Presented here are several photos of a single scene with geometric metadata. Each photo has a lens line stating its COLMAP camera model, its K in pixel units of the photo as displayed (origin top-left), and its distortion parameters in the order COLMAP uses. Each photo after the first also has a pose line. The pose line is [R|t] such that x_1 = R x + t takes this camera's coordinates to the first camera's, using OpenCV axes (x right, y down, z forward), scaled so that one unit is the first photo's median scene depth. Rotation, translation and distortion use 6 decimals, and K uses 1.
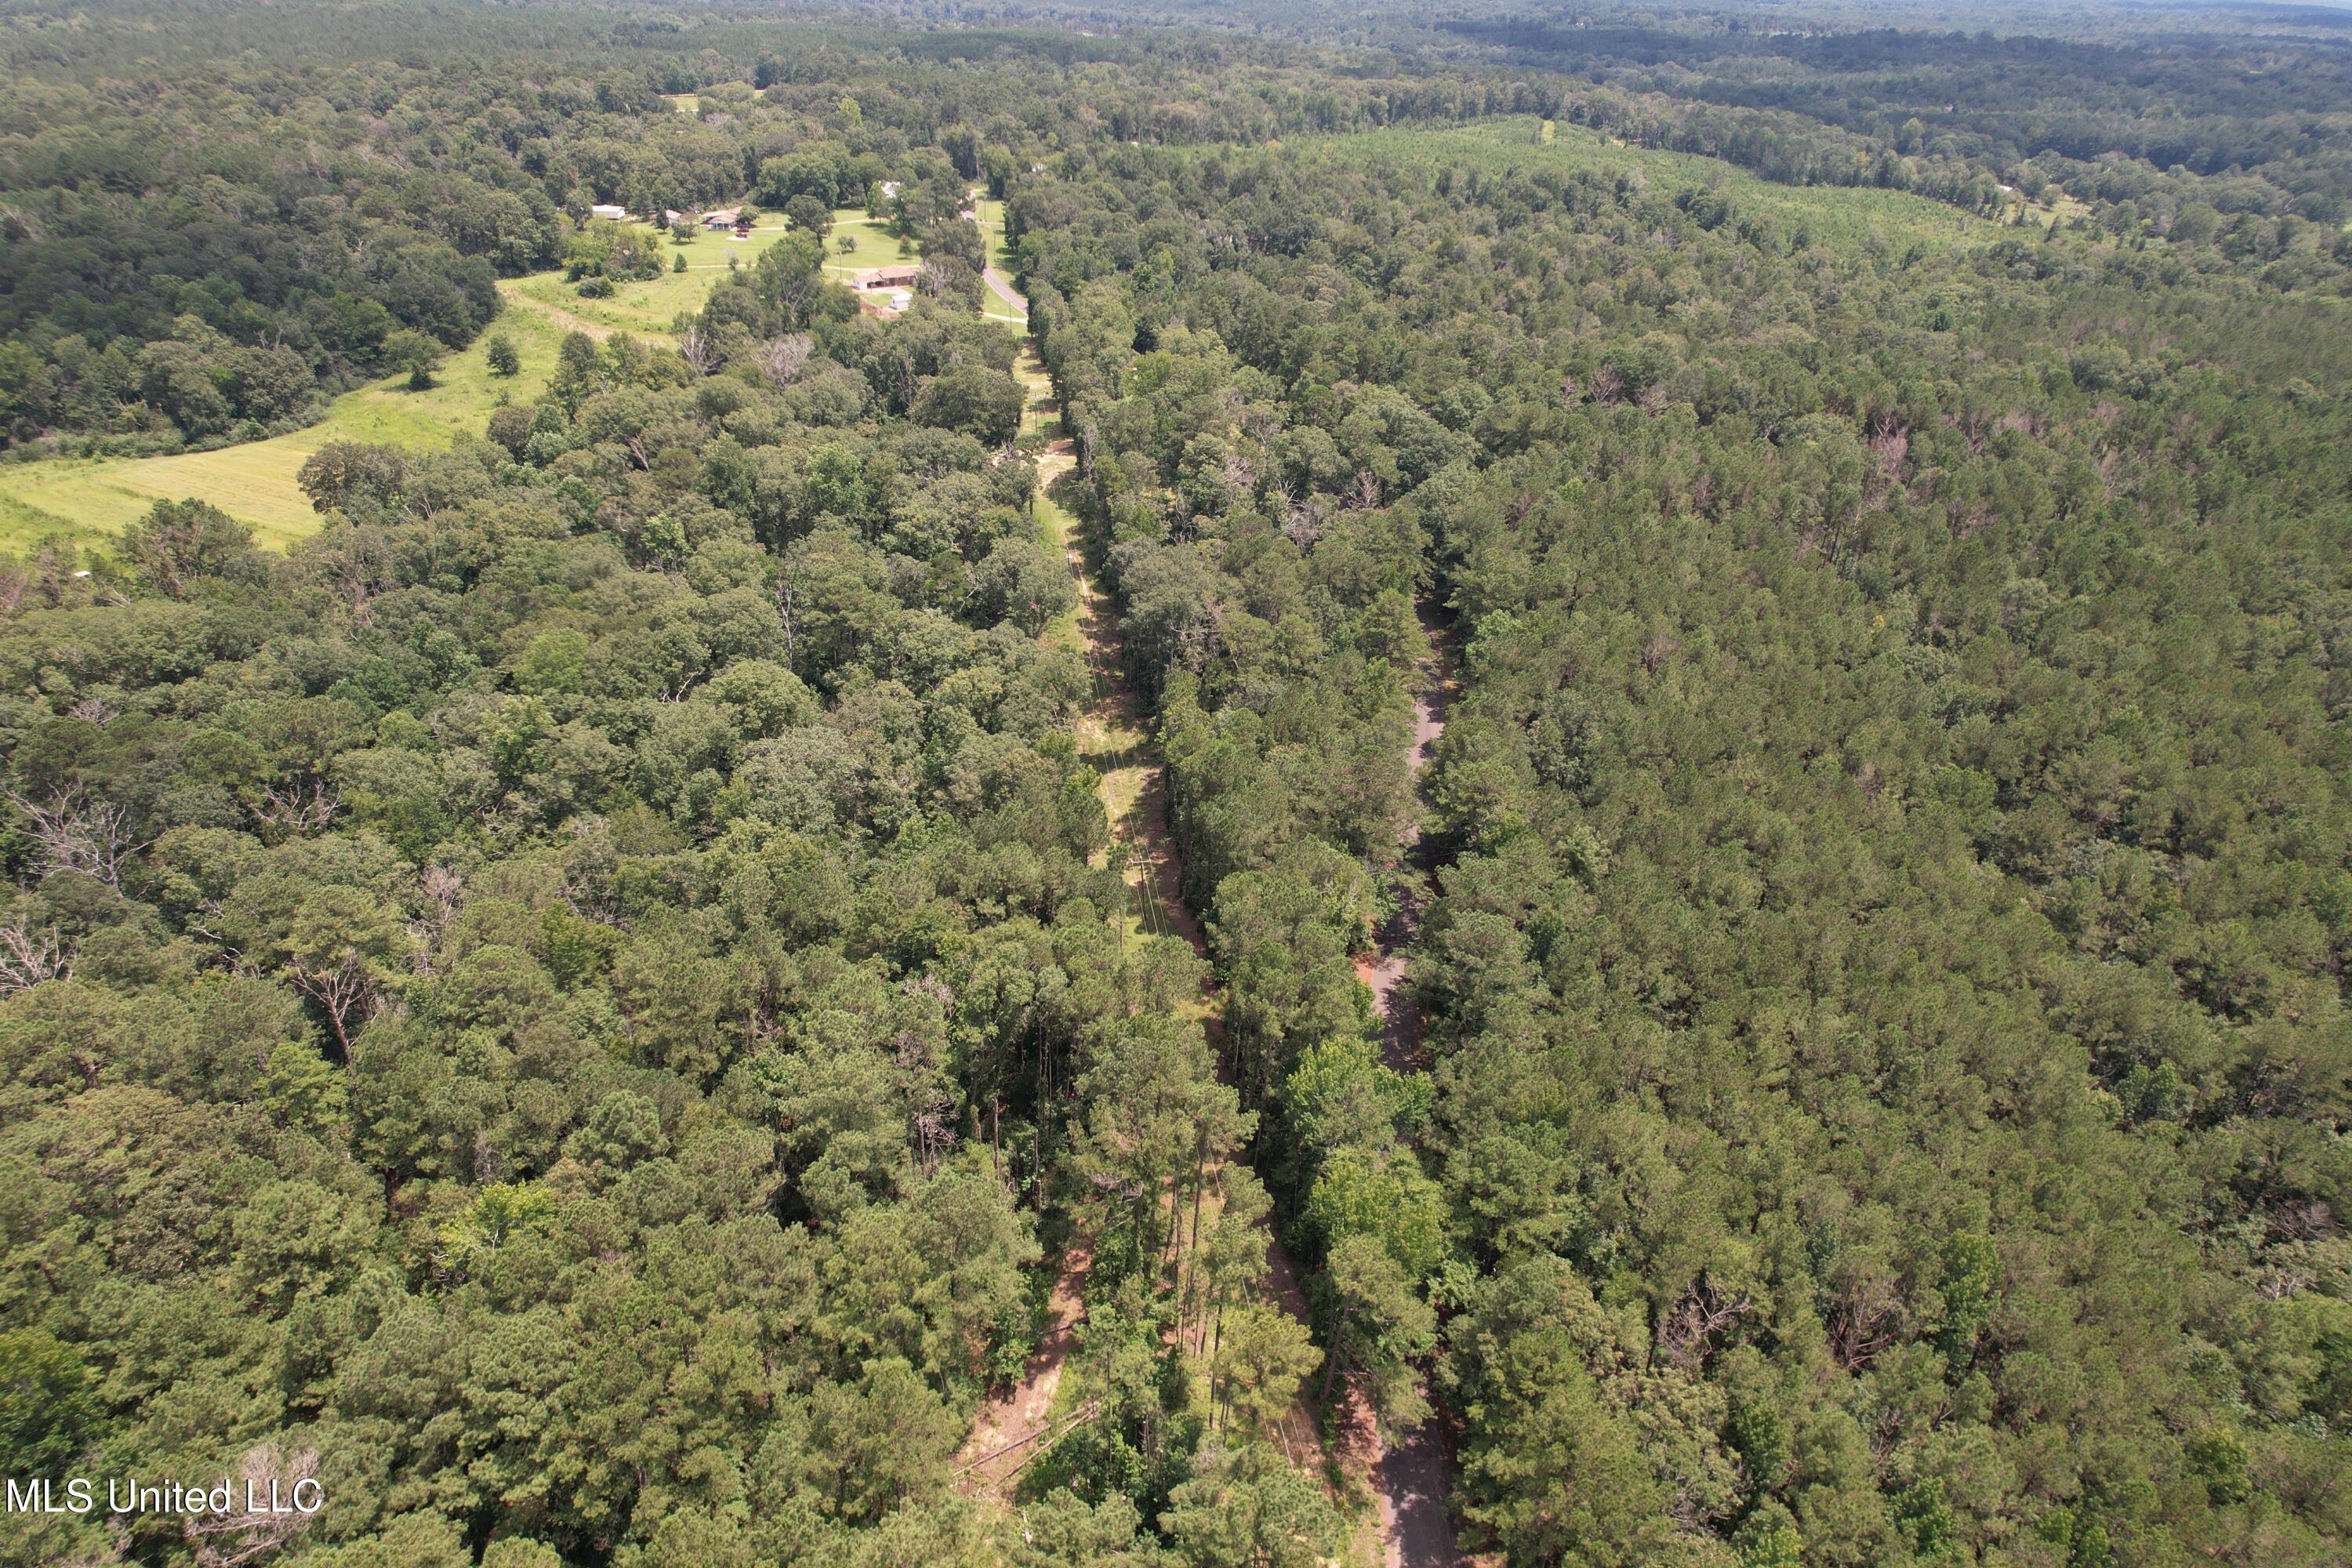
lens RADIAL K [[1467.1, 0, 1174.2], [0, 1467.1, 711.3], [0, 0, 1]] dist [-0.098399, 0.075933]
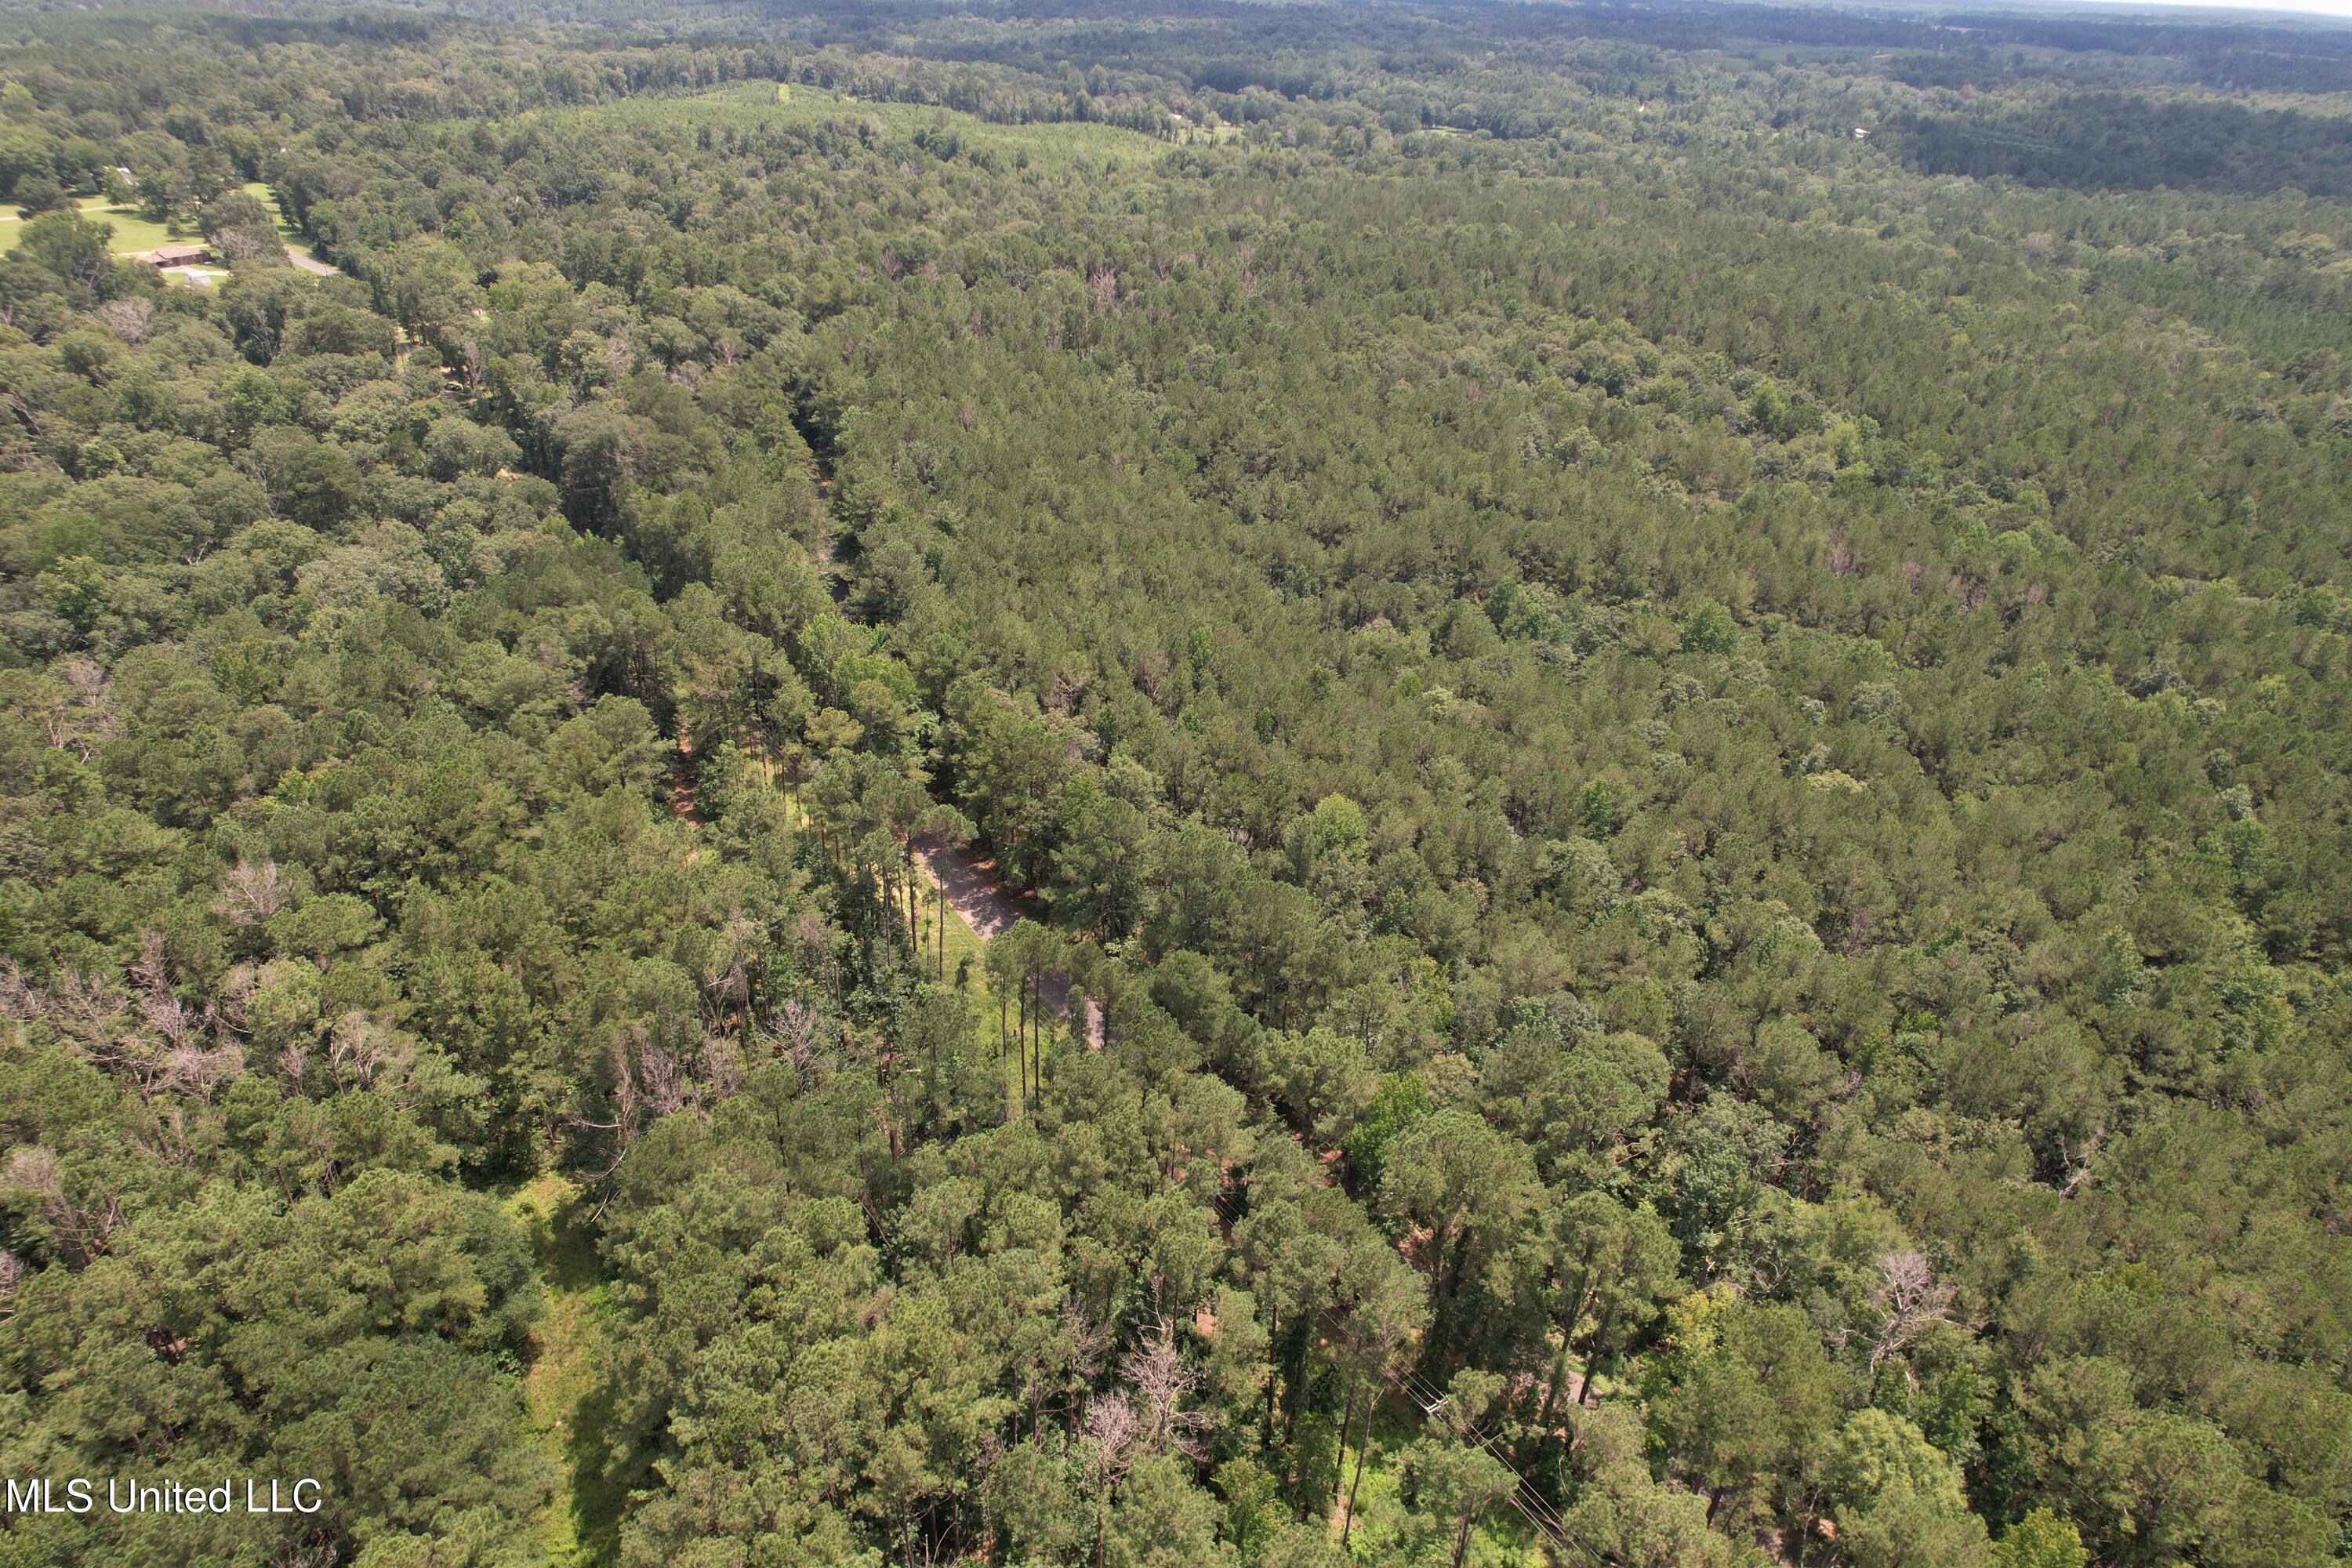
lens RADIAL K [[1467.1, 0, 1174.2], [0, 1467.1, 711.3], [0, 0, 1]] dist [-0.098399, 0.075933]
pose [[0.882726, -0.212669, 0.419007, -0.057305], [0.205949, 0.976609, 0.061808, 0.075683], [-0.422351, 0.031735, 0.905877, -0.142089]]
